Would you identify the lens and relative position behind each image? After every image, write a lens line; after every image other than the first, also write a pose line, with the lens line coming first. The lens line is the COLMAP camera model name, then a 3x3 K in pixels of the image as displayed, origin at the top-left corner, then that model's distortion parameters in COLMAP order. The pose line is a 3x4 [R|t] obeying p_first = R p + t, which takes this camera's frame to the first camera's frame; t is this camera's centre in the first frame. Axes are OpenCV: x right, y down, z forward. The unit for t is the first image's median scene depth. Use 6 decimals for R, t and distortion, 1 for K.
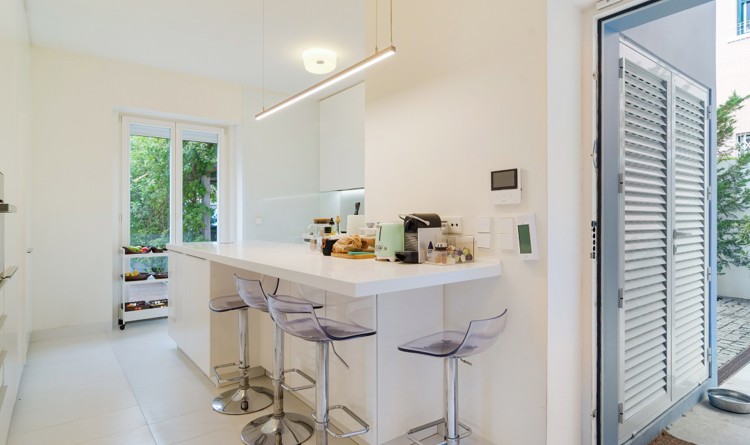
lens RADIAL K [[389.4, 0, 369.9], [0, 389.4, 210.4], [0, 0, 1]] dist [-0.001674, -0.000312]
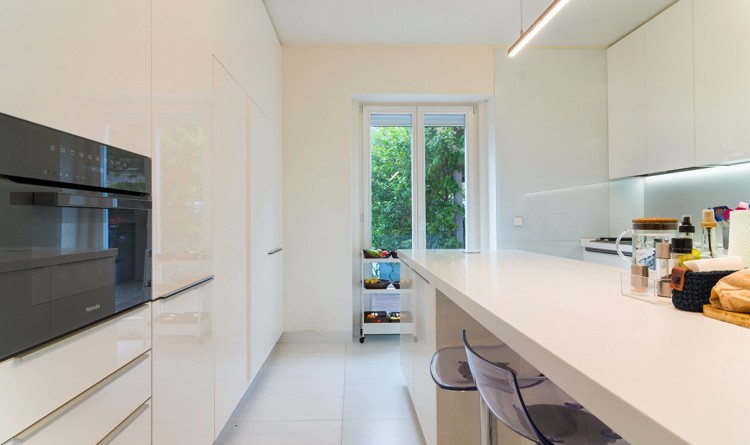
lens RADIAL K [[389.4, 0, 369.9], [0, 389.4, 210.4], [0, 0, 1]] dist [-0.001674, -0.000312]
pose [[0.797960, -0.011164, -0.602608, -0.074746], [0.011410, 0.999929, -0.003417, 0.006001], [0.602603, -0.004149, 0.798030, 0.279316]]
